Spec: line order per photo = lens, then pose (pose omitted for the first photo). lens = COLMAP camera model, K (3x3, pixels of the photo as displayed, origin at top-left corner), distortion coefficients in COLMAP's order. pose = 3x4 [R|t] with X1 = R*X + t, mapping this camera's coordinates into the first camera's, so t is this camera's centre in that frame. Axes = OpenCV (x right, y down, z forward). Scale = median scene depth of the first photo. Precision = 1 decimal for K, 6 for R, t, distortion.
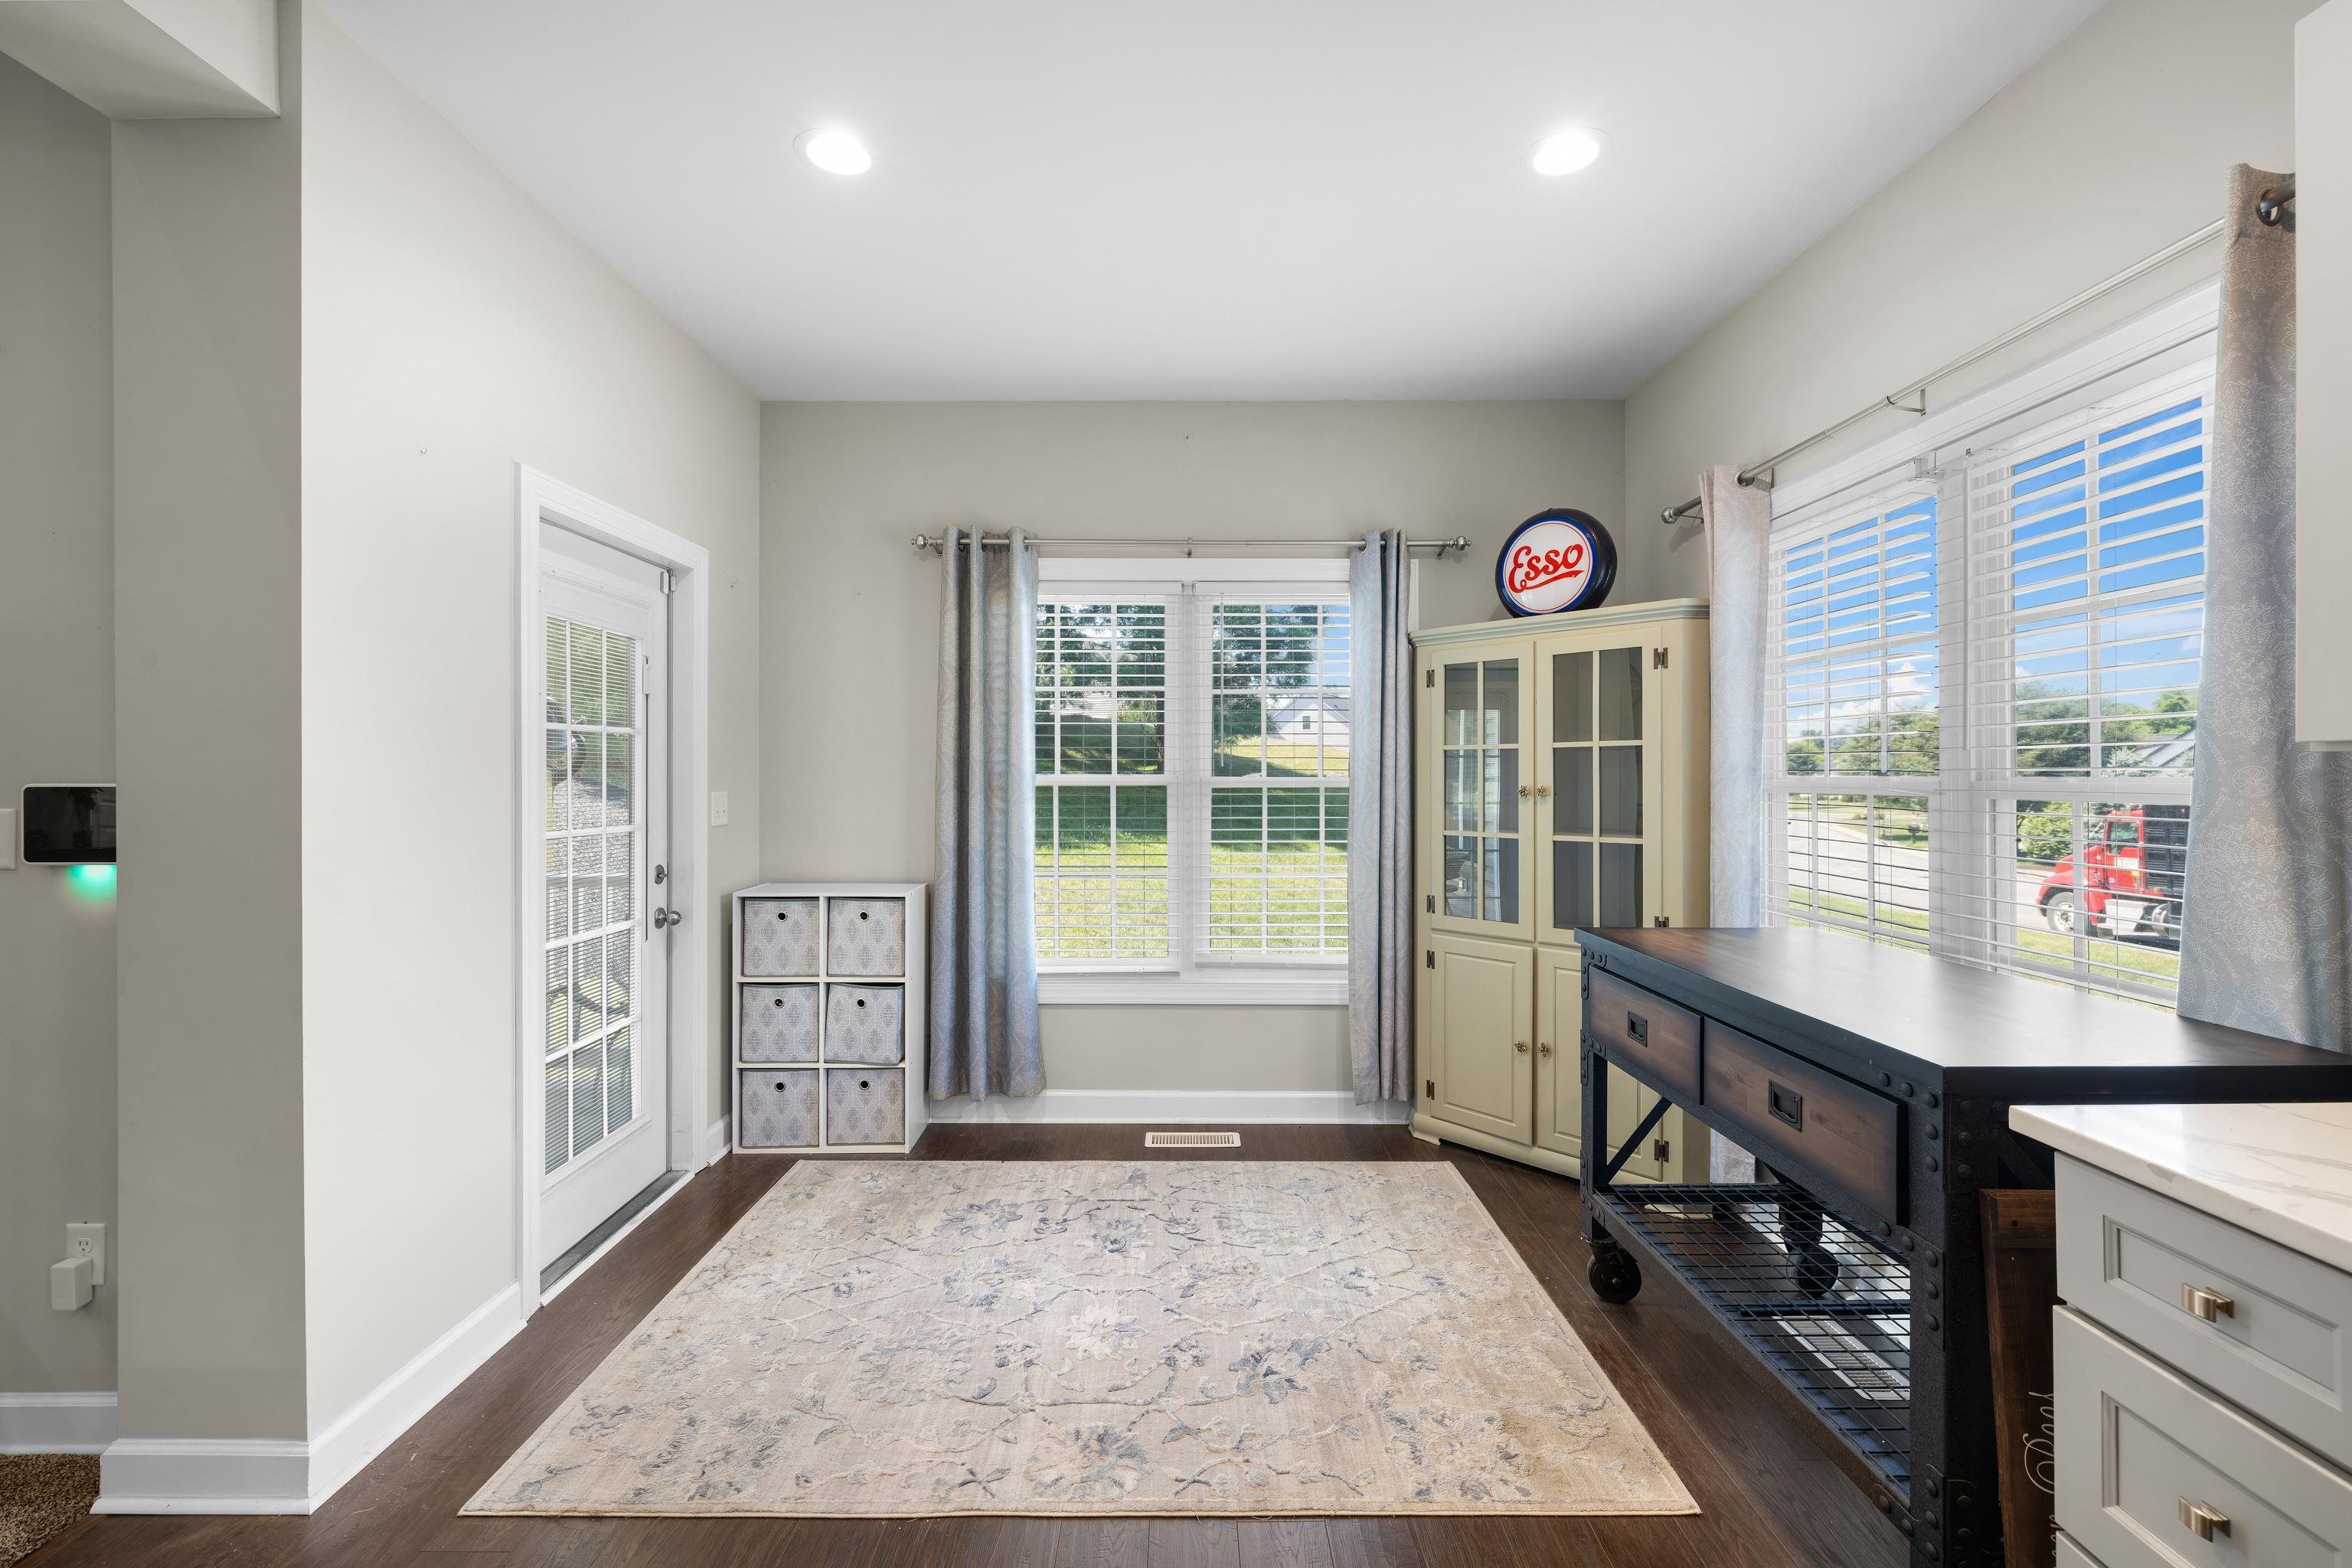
lens RADIAL K [[993.8, 0, 1176.0], [0, 993.8, 784.0], [0, 0, 1]] dist [0.000334, -0.000026]
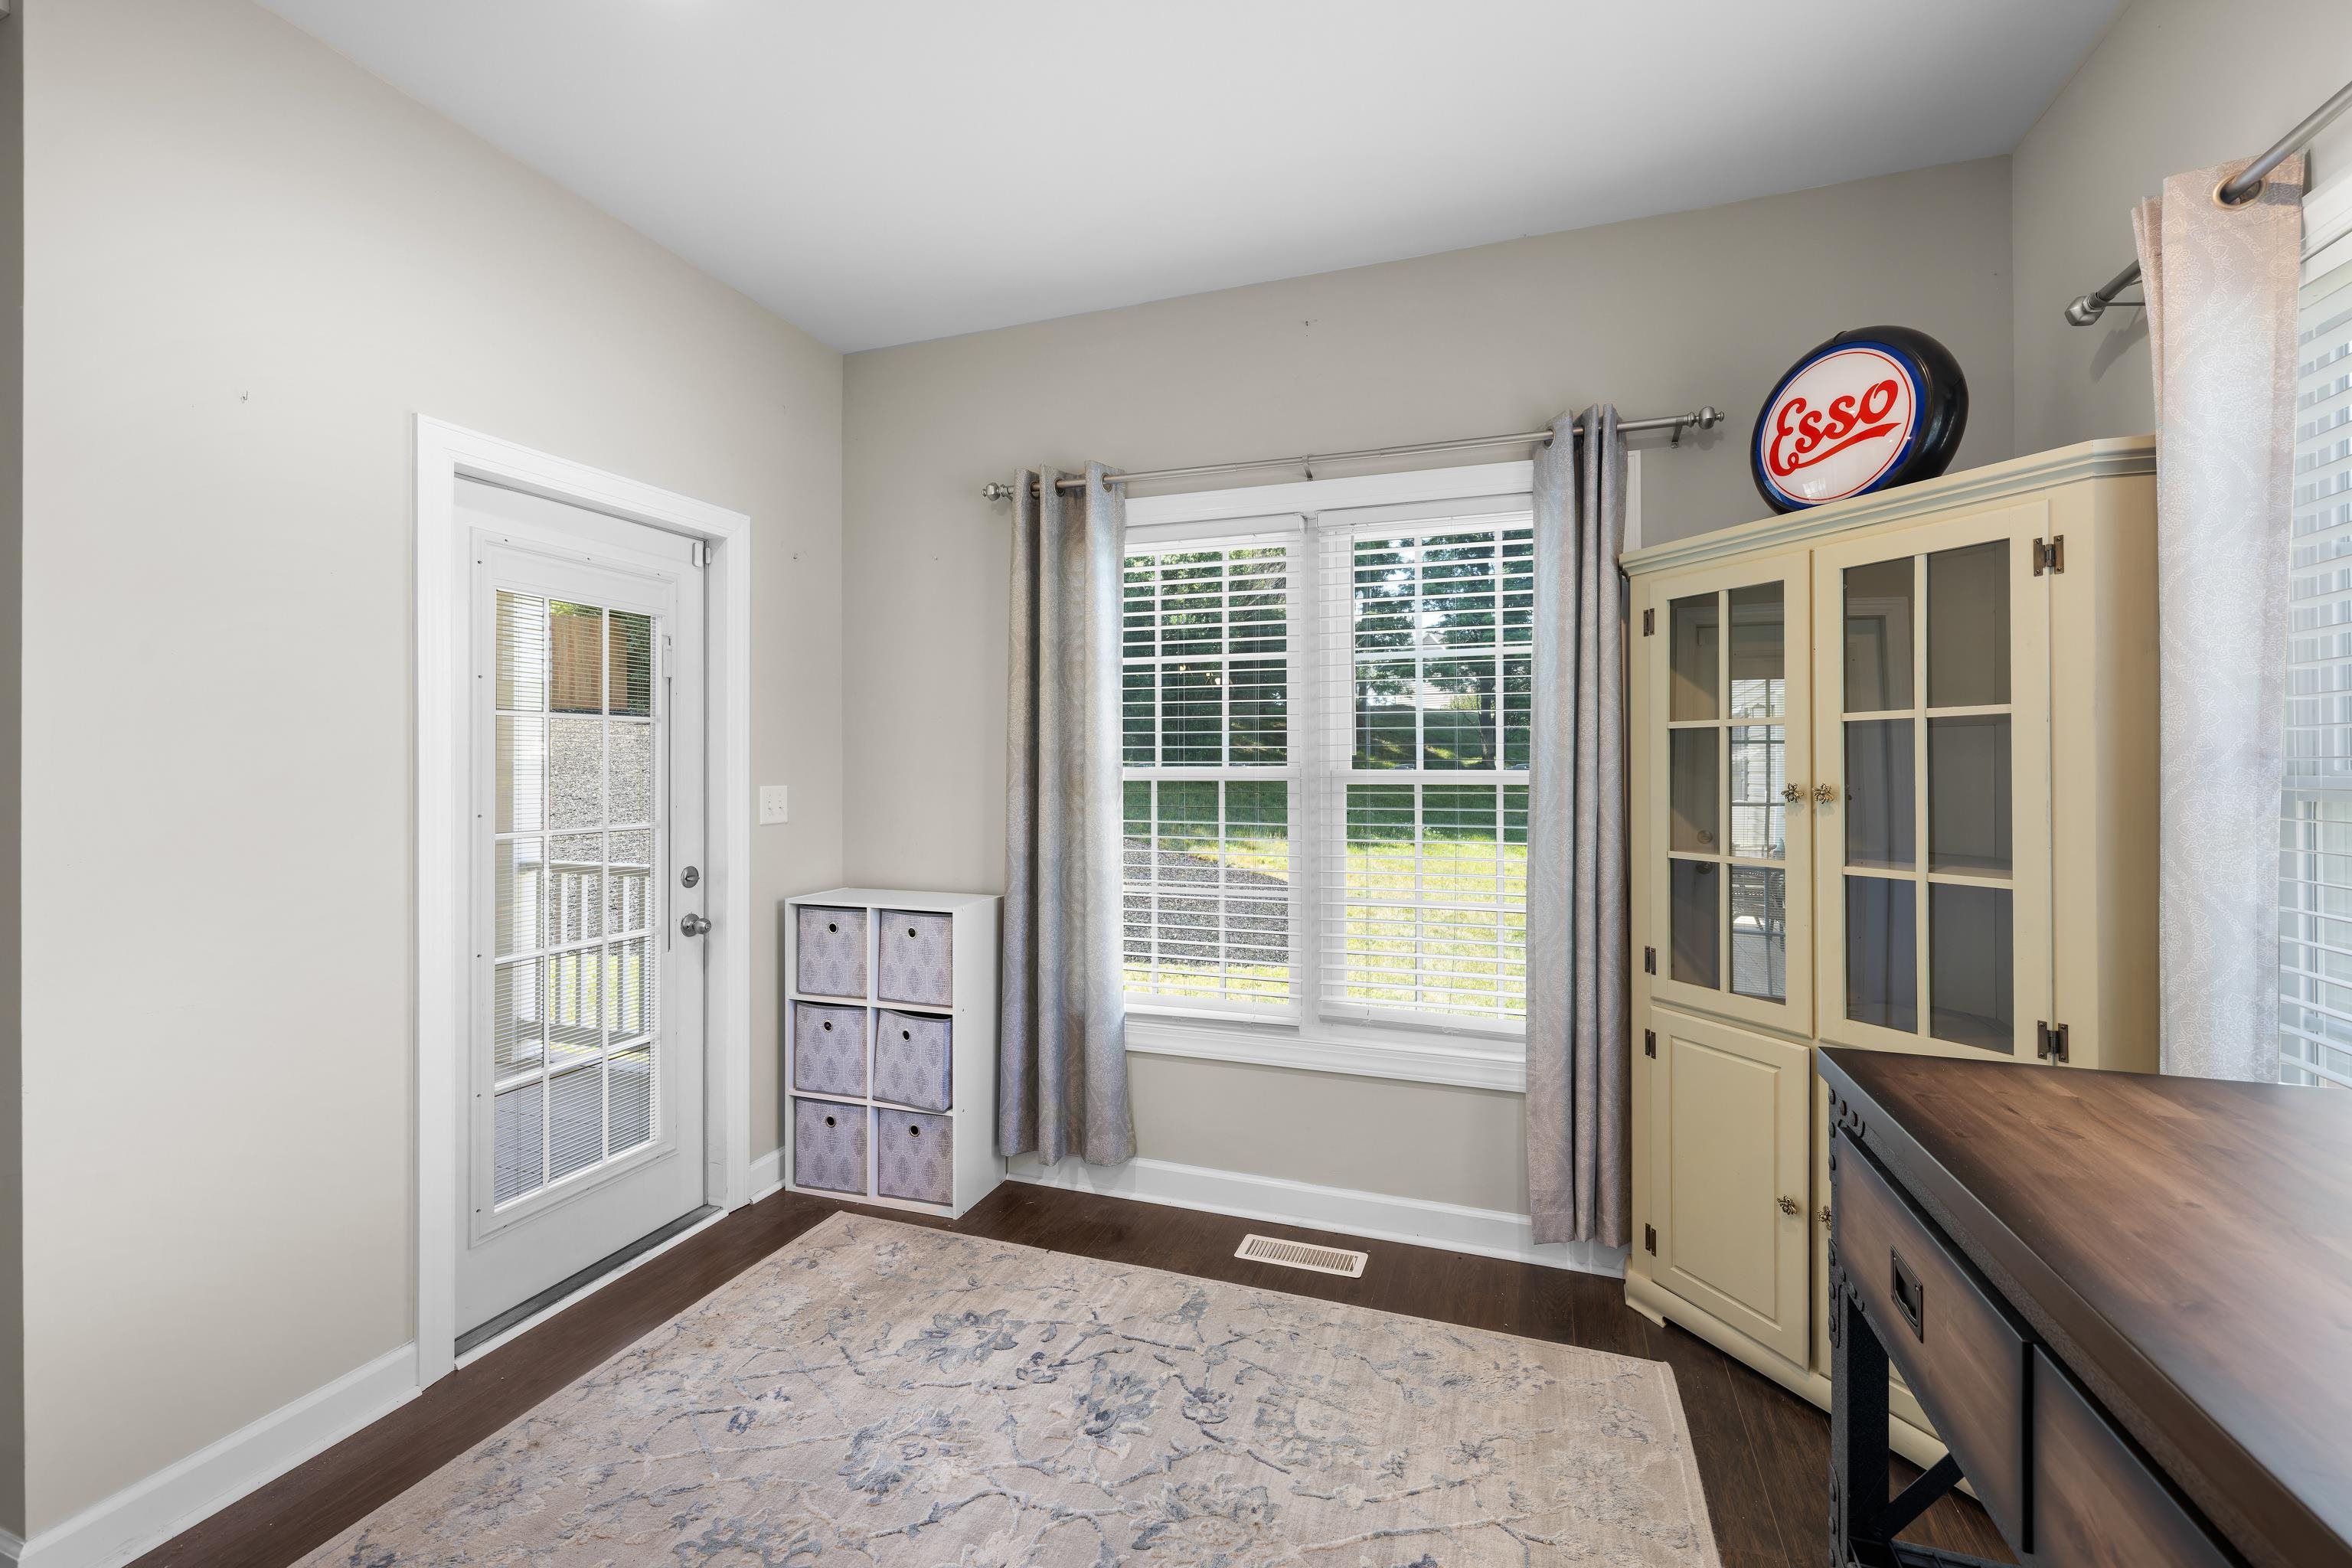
lens RADIAL K [[992.9, 0, 1178.7], [0, 992.9, 770.2], [0, 0, 1]] dist [-0.000719, 0.000156]
pose [[0.941954, 0.000433, -0.335740, 0.187634], [-0.002693, 0.999977, -0.006265, -0.001812], [0.335730, 0.006805, 0.941934, 0.274379]]
